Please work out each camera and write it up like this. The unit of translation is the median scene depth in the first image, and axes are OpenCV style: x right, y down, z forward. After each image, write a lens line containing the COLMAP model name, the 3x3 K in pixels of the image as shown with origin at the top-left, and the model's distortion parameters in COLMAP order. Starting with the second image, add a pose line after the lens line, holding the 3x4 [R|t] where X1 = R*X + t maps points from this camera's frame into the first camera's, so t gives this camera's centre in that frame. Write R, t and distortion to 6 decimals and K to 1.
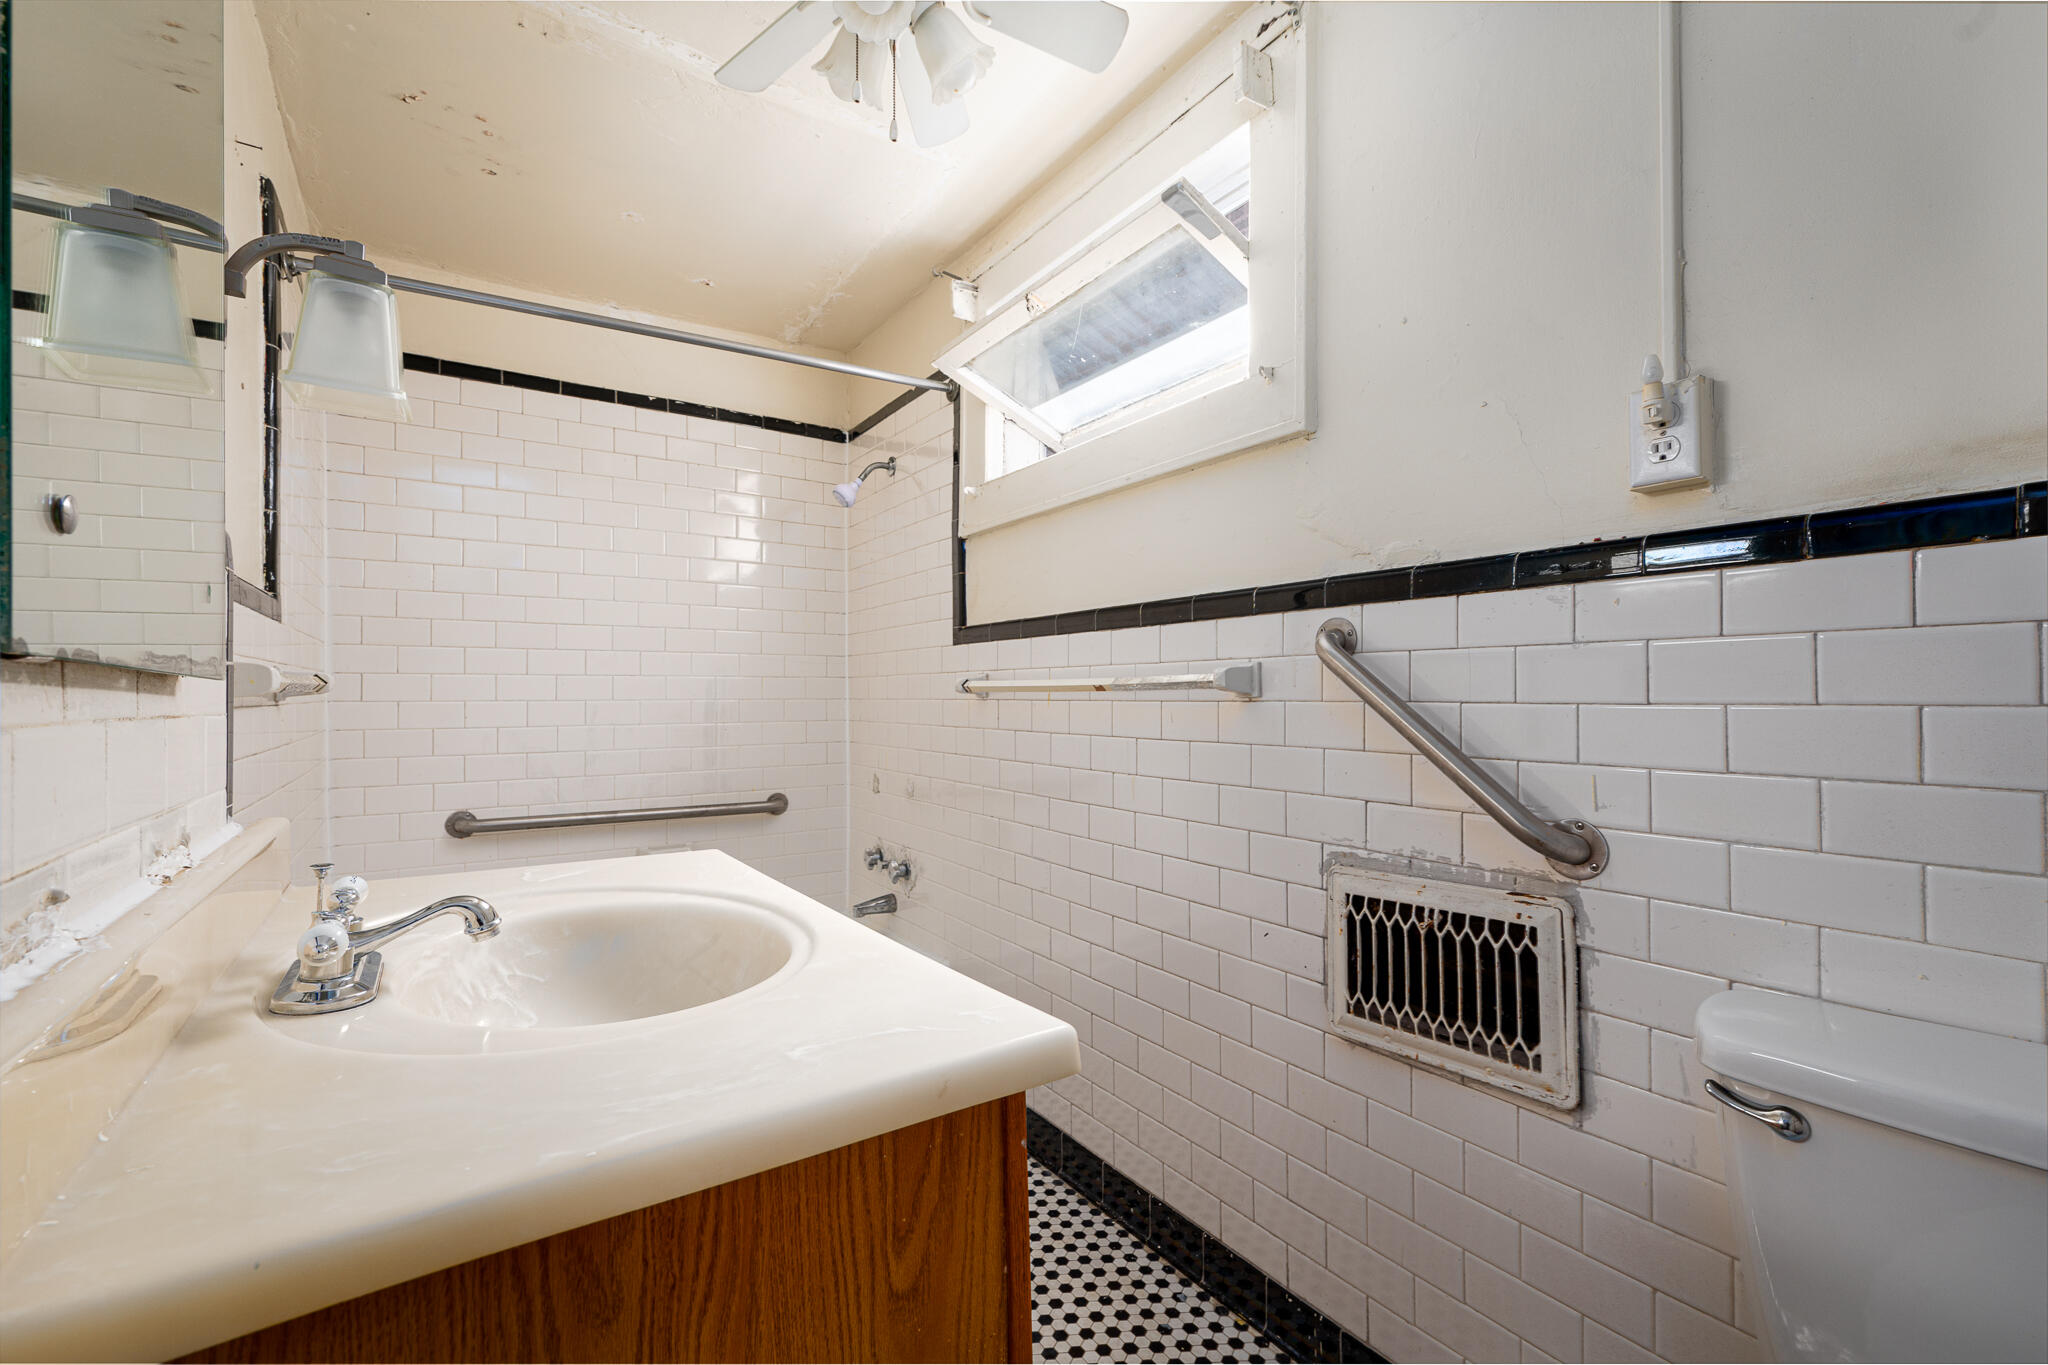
lens RADIAL K [[884.2, 0, 1024.0], [0, 884.2, 682.5], [0, 0, 1]] dist [-0.001318, -0.000043]
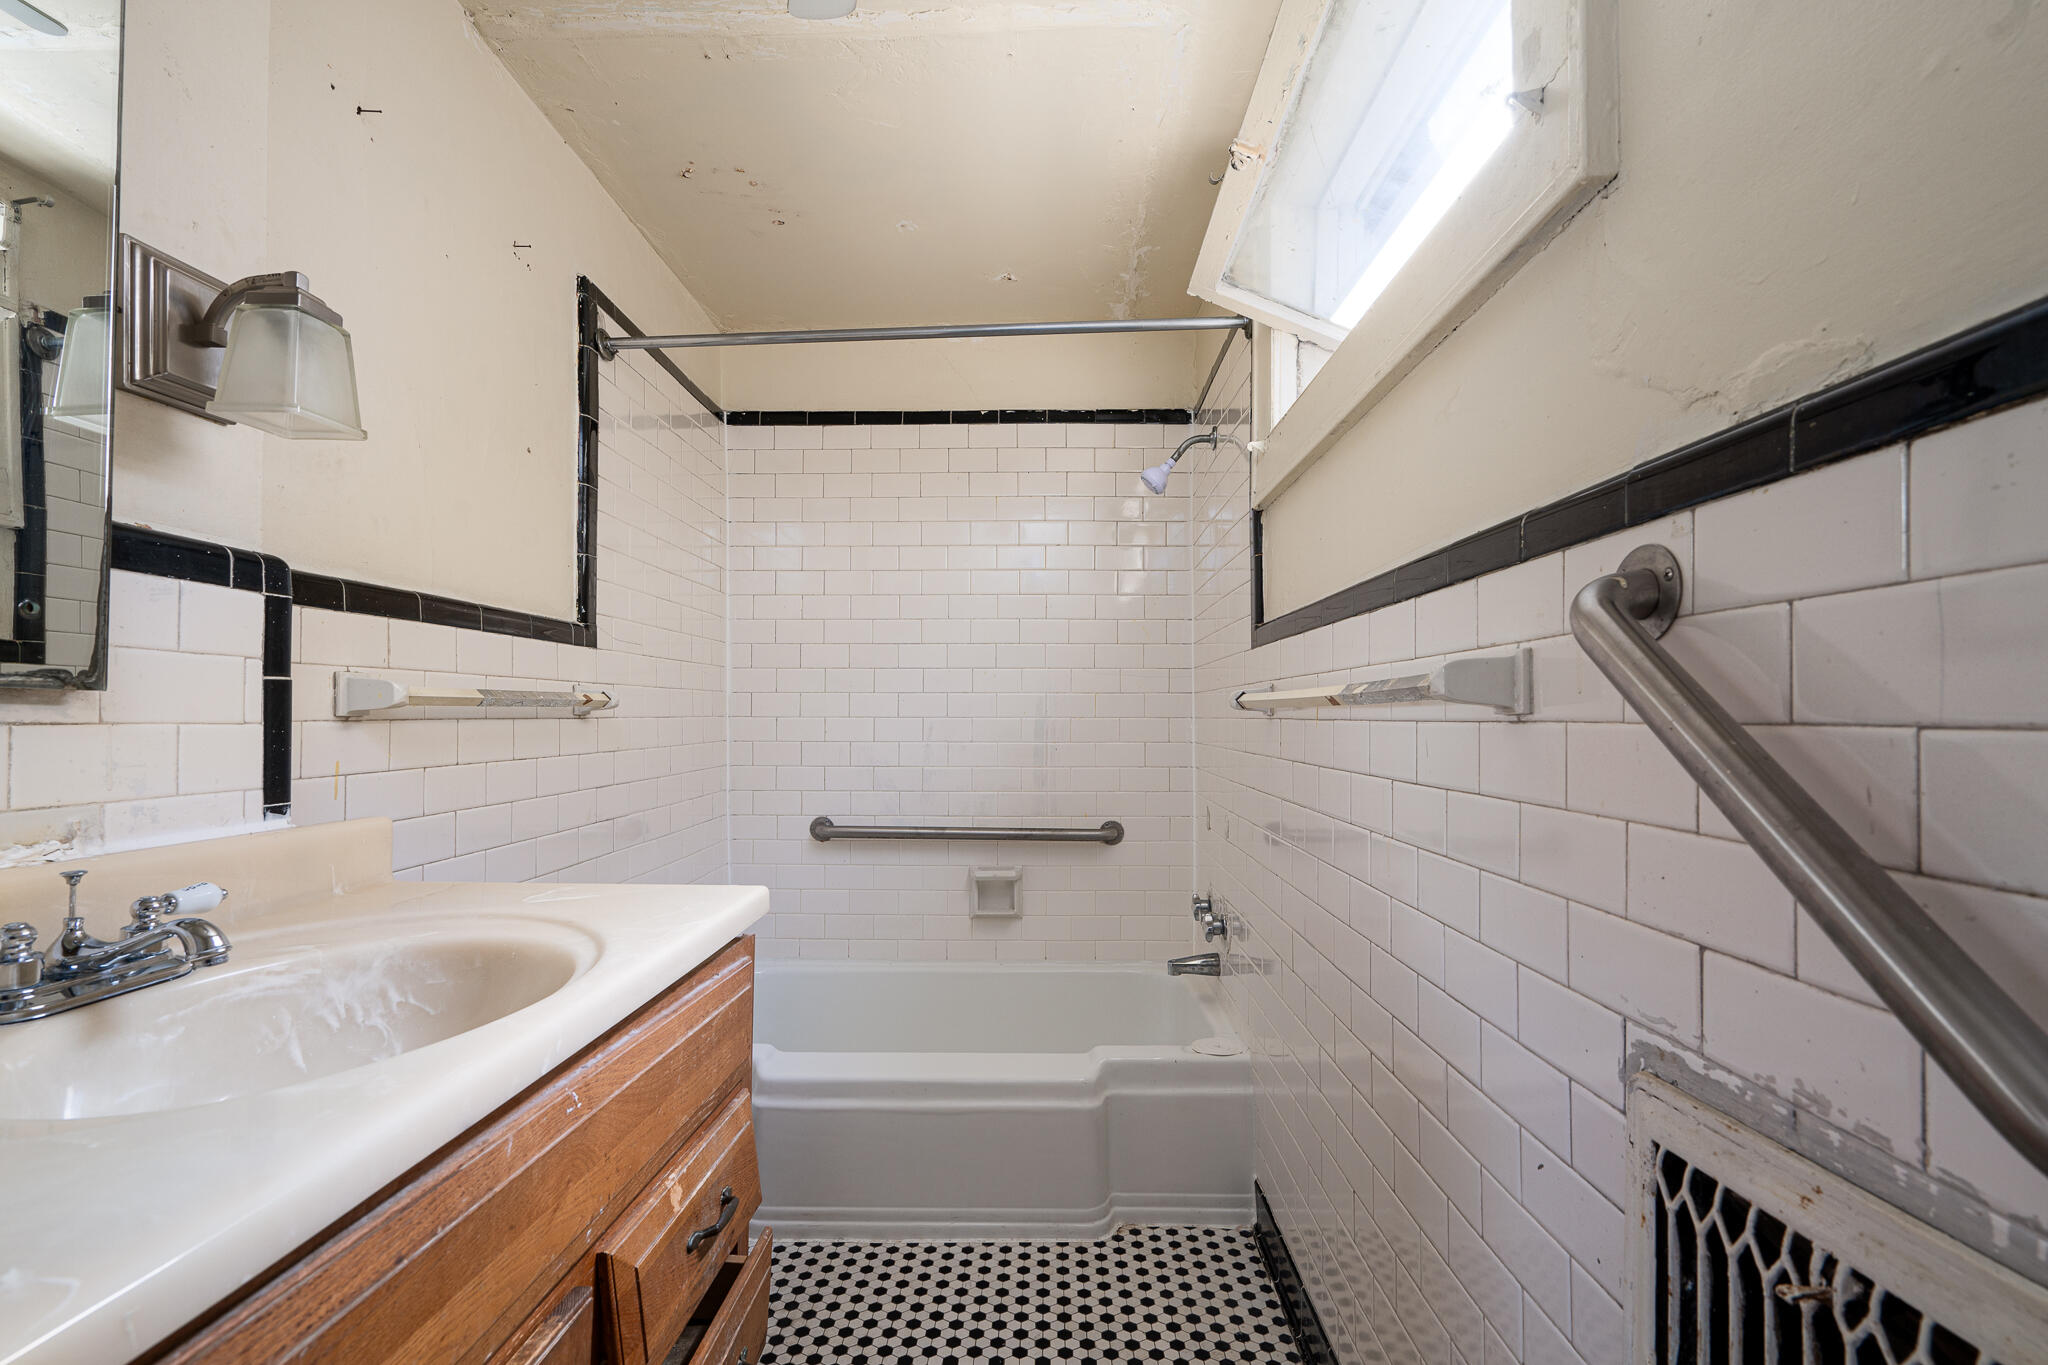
lens RADIAL K [[881.1, 0, 1034.1], [0, 881.1, 695.1], [0, 0, 1]] dist [0.000642, 0.000163]
pose [[0.816526, -0.008687, -0.577243, 0.364080], [0.003103, 0.999938, -0.010658, 0.010785], [0.577300, 0.006911, 0.816503, 0.434420]]
